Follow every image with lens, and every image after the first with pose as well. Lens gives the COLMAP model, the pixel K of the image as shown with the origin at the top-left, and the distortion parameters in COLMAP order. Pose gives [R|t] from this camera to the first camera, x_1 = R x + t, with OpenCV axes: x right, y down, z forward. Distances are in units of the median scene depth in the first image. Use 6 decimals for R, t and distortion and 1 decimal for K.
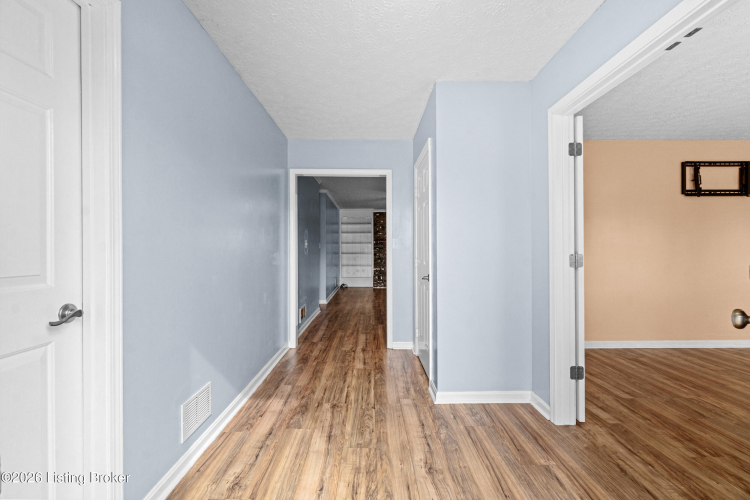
lens RADIAL K [[319.7, 0, 376.6], [0, 319.7, 248.8], [0, 0, 1]] dist [0.002927, 0.000150]
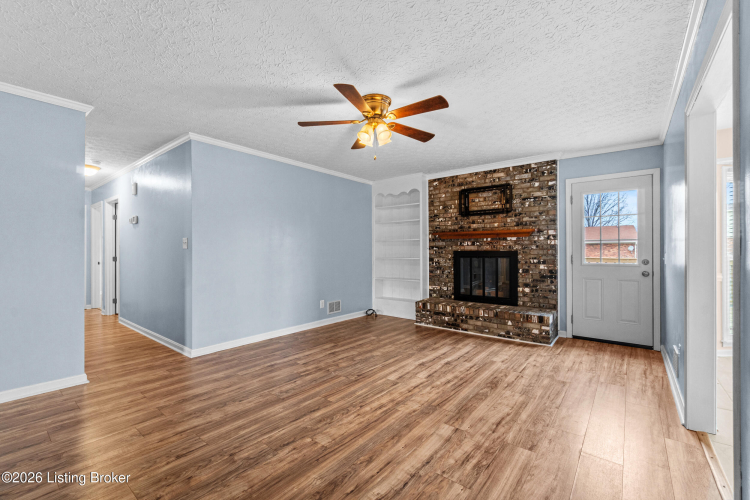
lens RADIAL K [[319.7, 0, 372.6], [0, 319.7, 250.7], [0, 0, 1]] dist [0.002927, 0.000150]
pose [[0.756948, 0.005648, -0.653451, 0.266950], [-0.006503, 0.999978, 0.001111, 0.003008], [0.653443, 0.003408, 0.756968, 0.534533]]
